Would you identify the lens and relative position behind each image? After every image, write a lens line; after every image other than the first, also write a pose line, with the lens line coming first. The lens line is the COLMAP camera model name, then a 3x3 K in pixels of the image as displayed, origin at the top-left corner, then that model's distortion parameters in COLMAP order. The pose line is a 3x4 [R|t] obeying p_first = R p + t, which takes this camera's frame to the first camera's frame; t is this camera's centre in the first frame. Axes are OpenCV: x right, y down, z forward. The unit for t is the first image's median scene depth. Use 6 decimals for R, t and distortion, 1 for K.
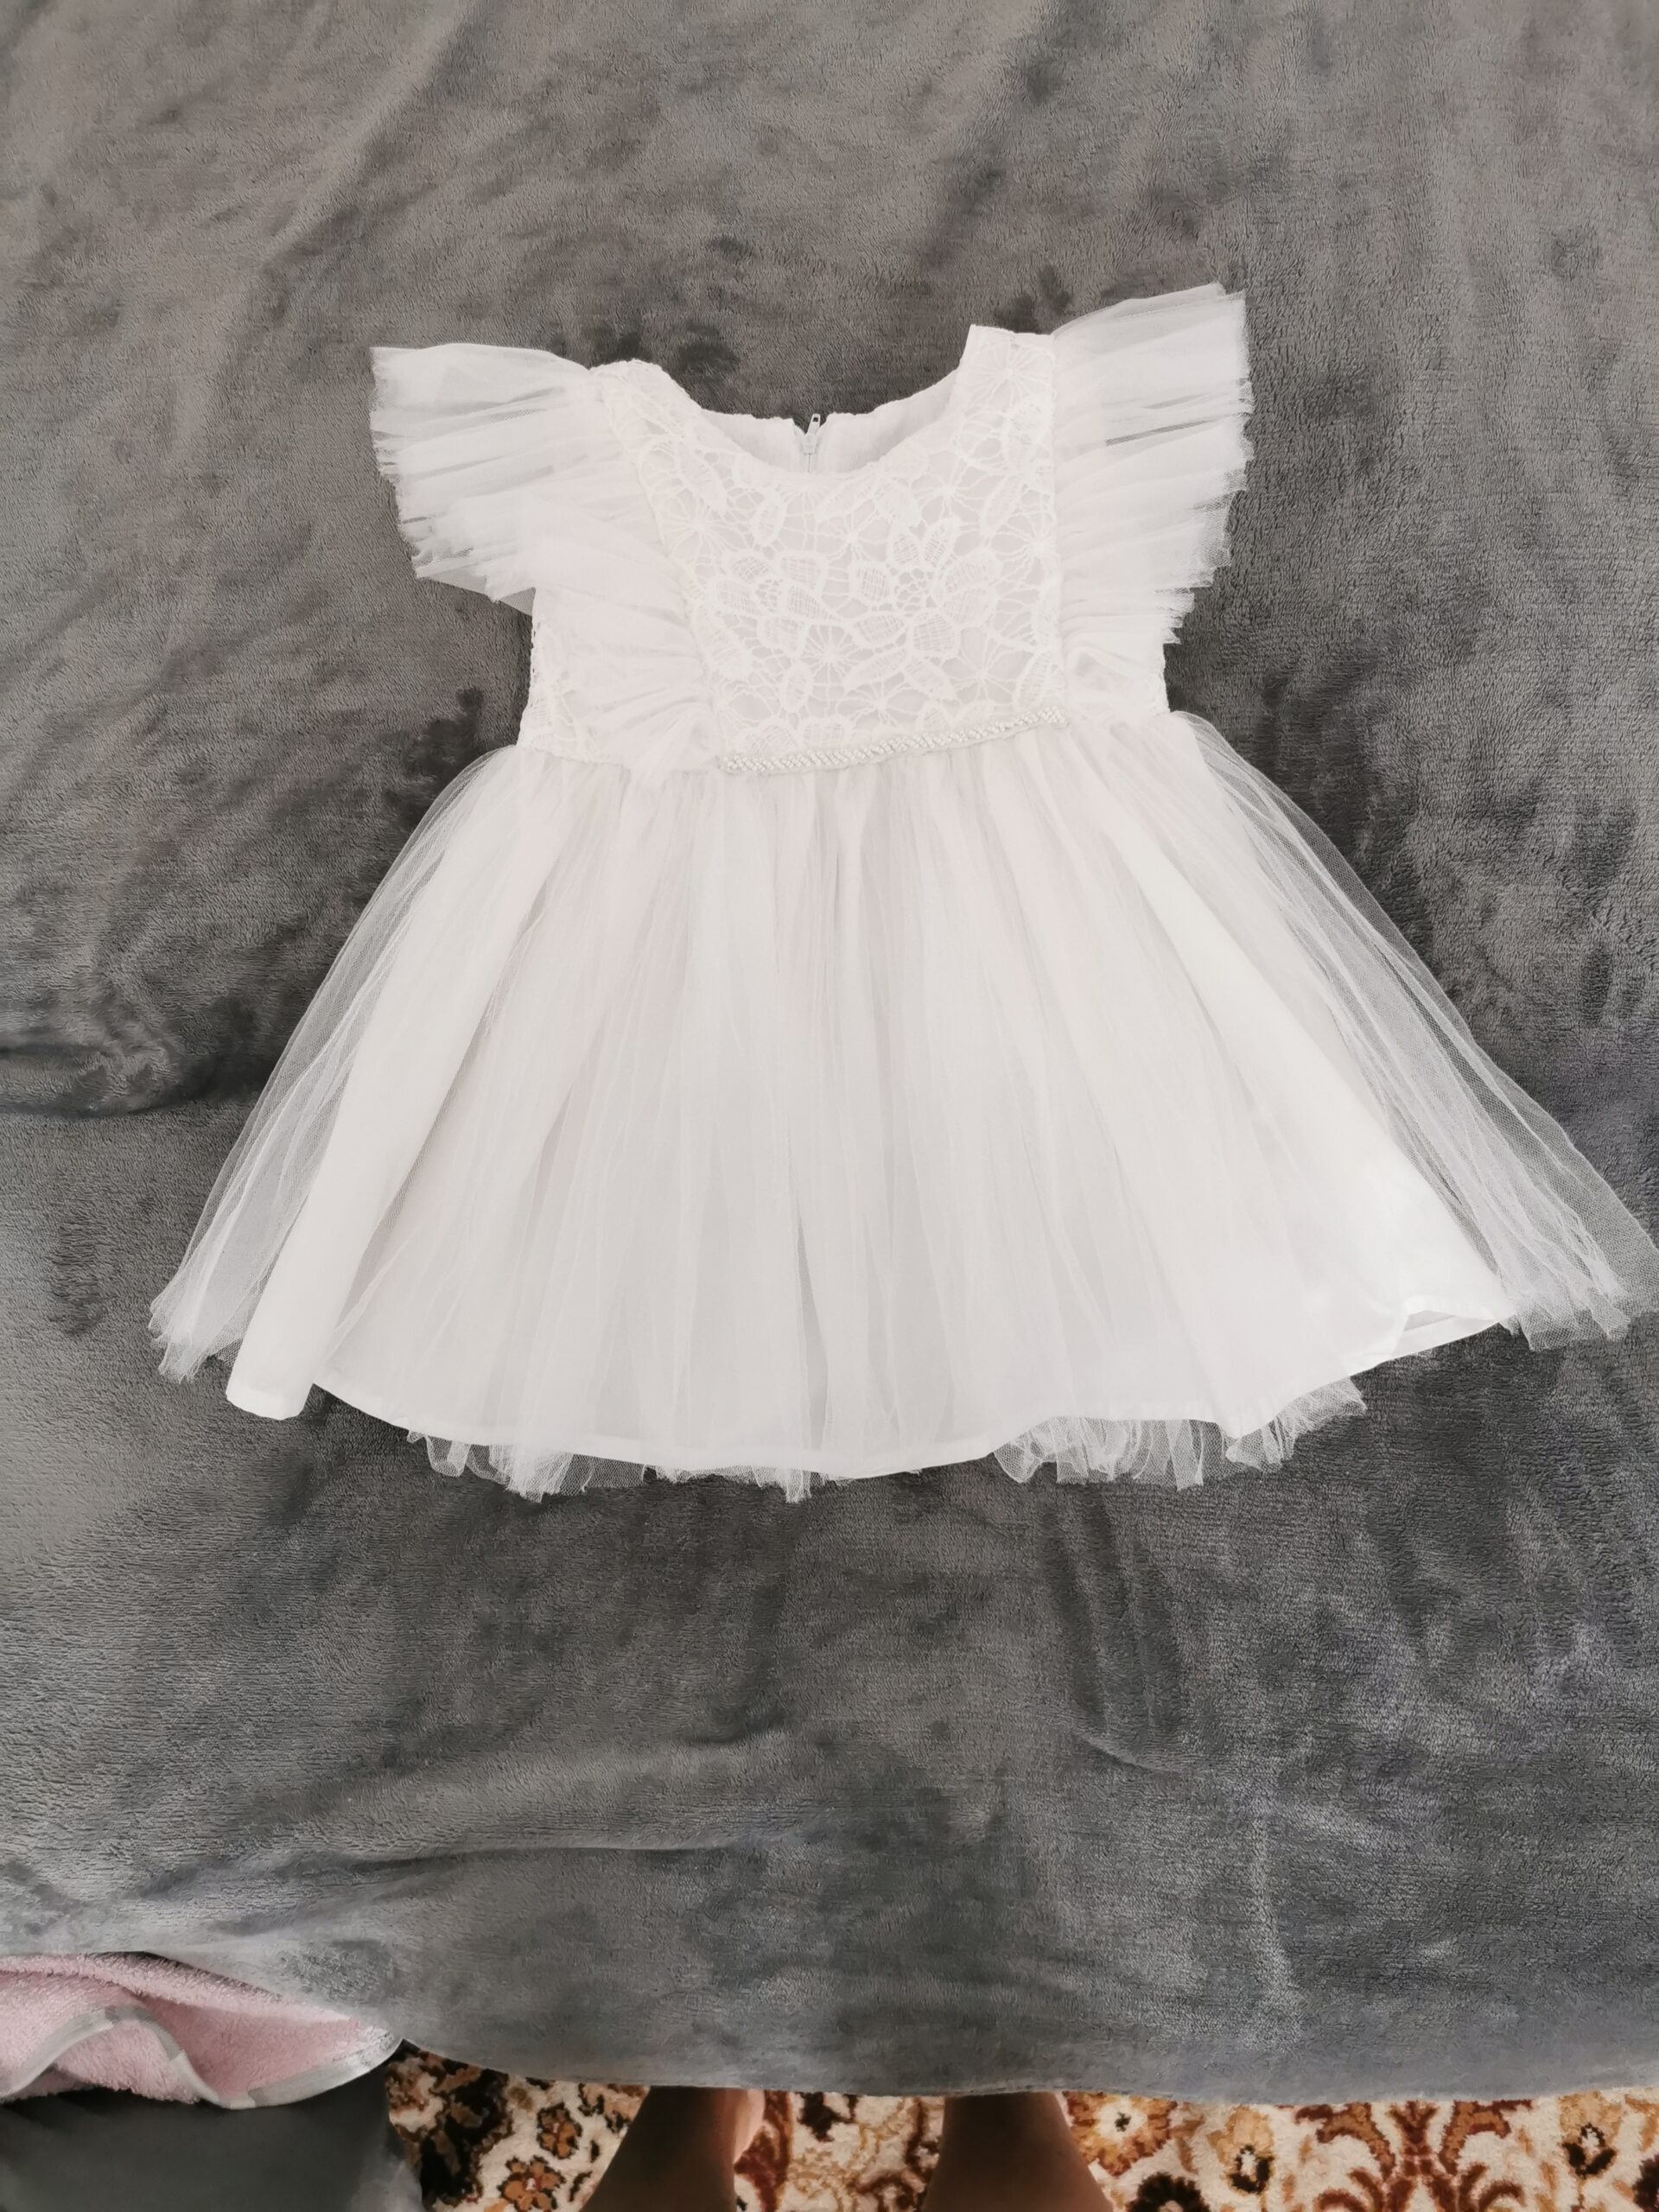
lens RADIAL K [[1770.6, 0, 784.9], [0, 1770.6, 1161.3], [0, 0, 1]] dist [0.008911, -0.065788]
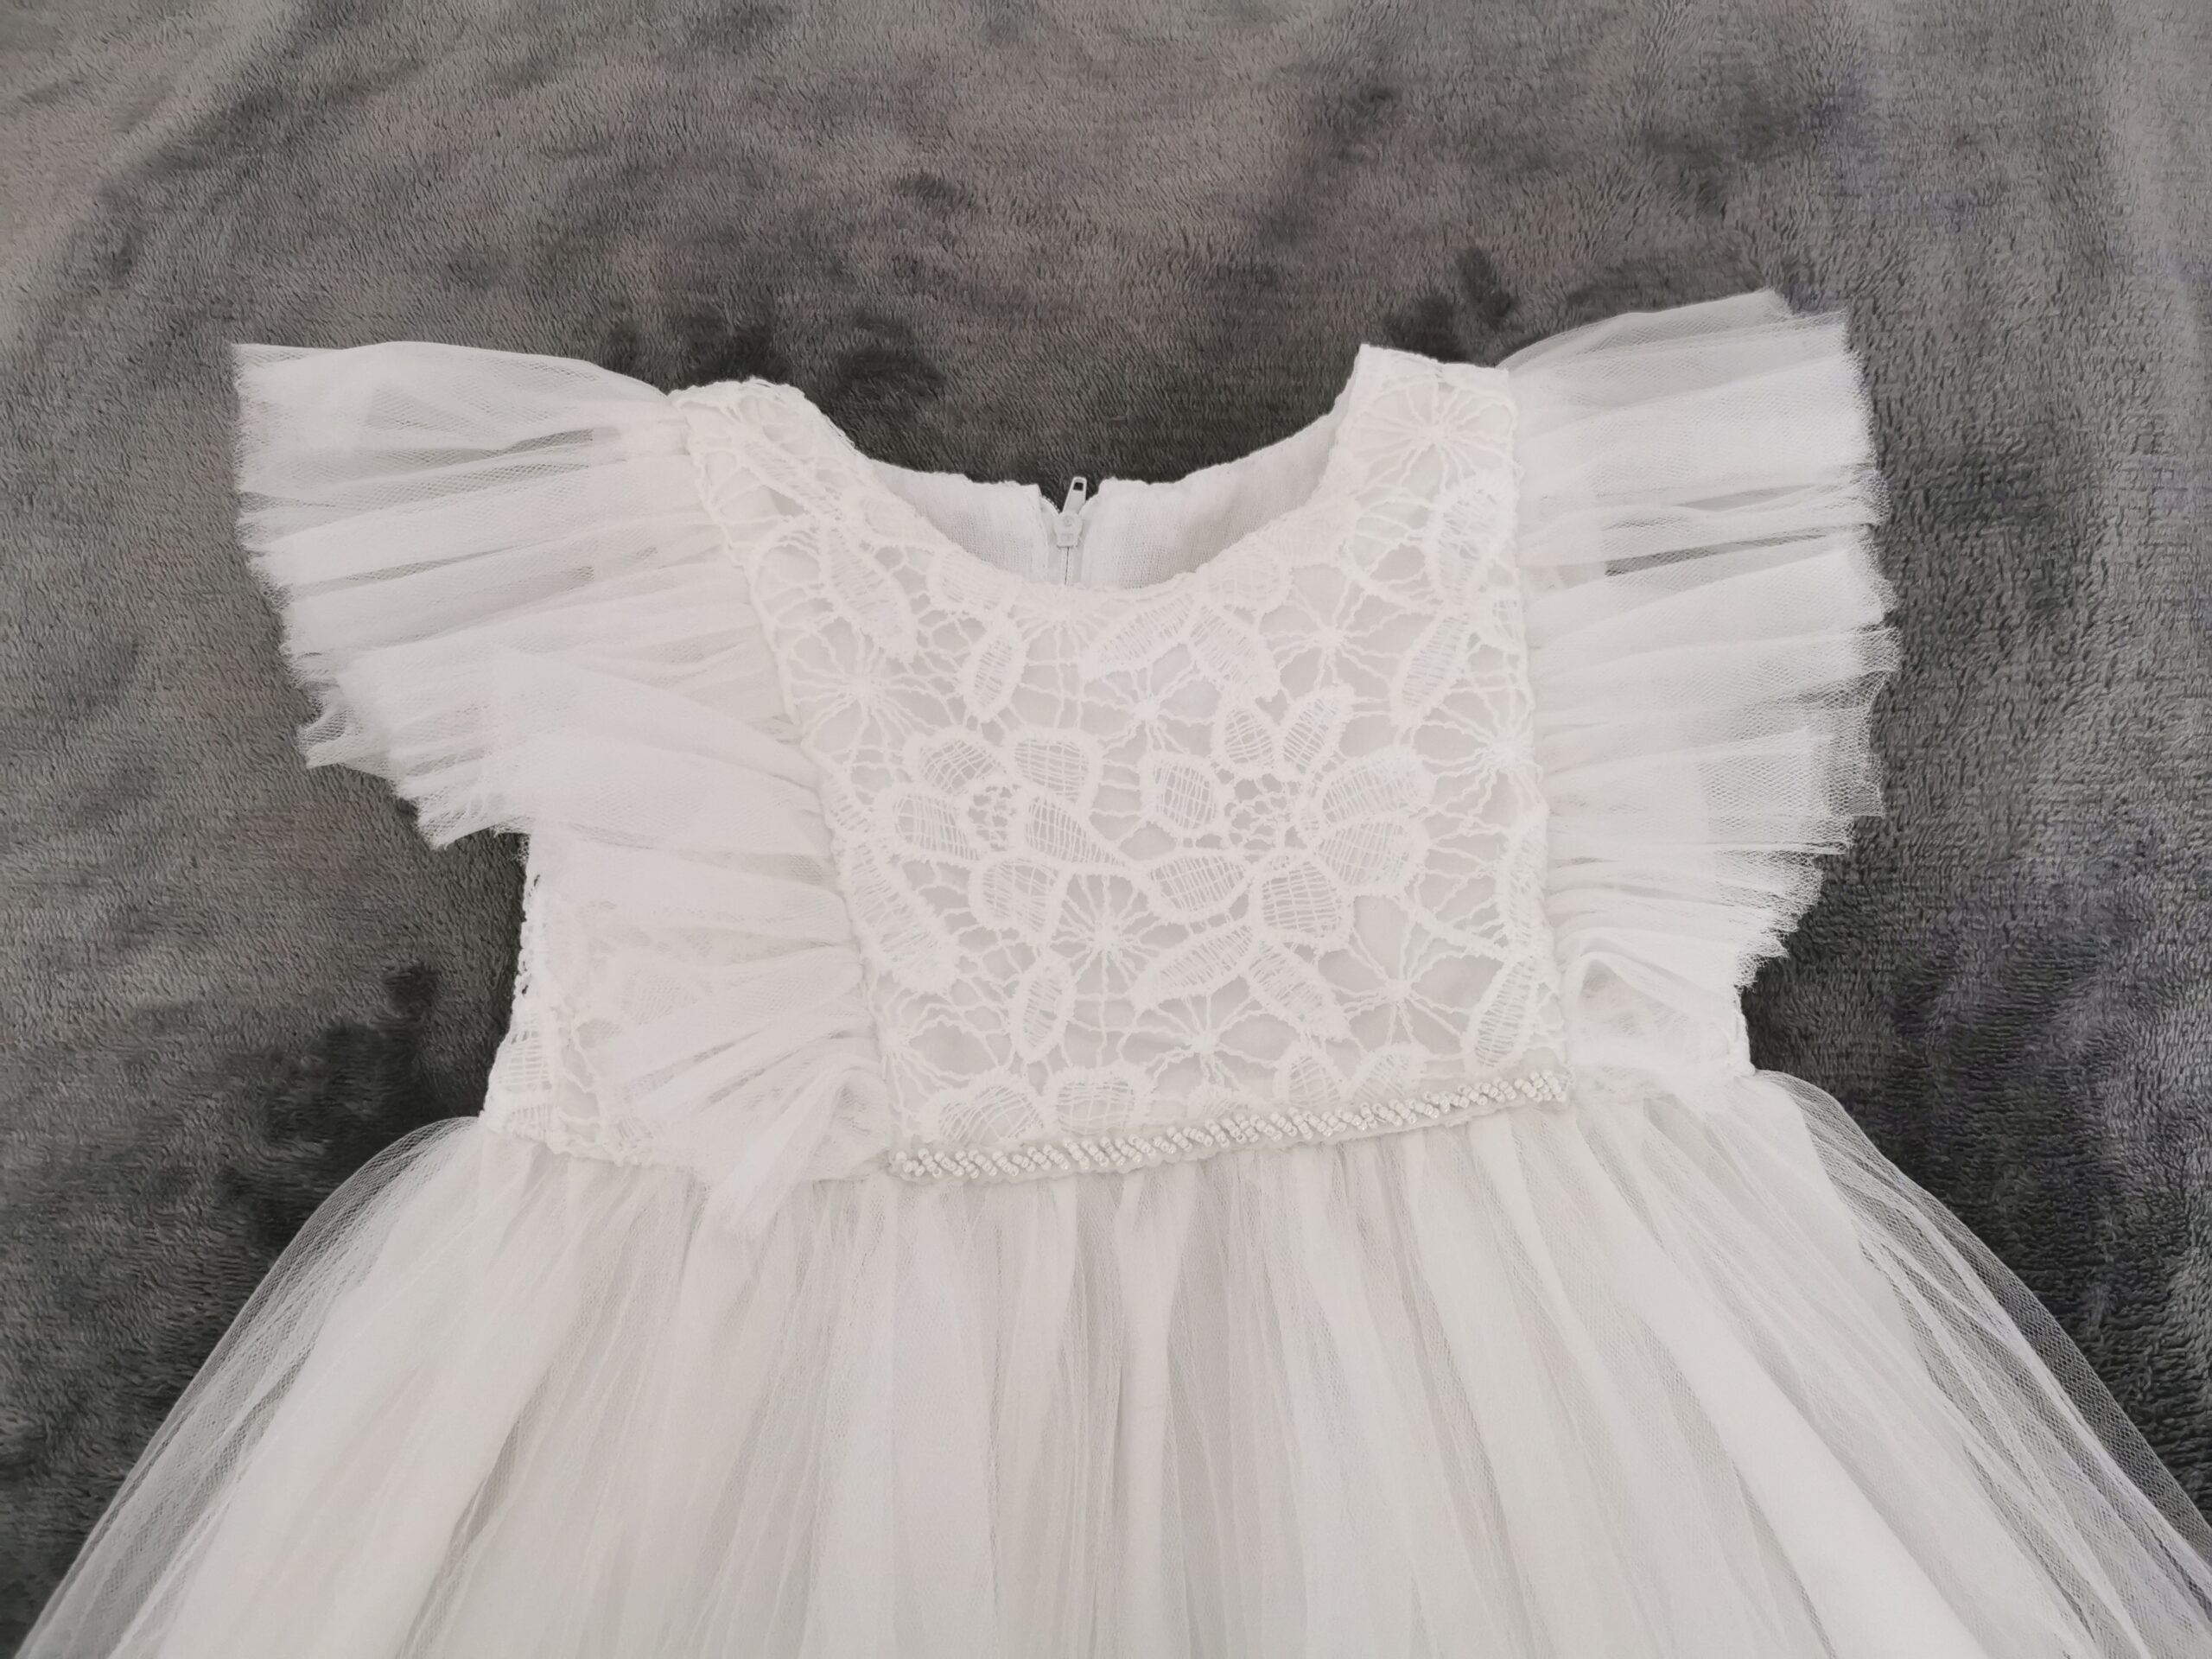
lens RADIAL K [[1770.6, 0, 1083.0], [0, 1770.6, 822.4], [0, 0, 1]] dist [0.008911, -0.065788]
pose [[0.997155, 0.024484, 0.071297, -0.019298], [-0.014536, 0.990486, -0.136847, -0.243654], [-0.073969, 0.135421, 0.988023, 0.470260]]
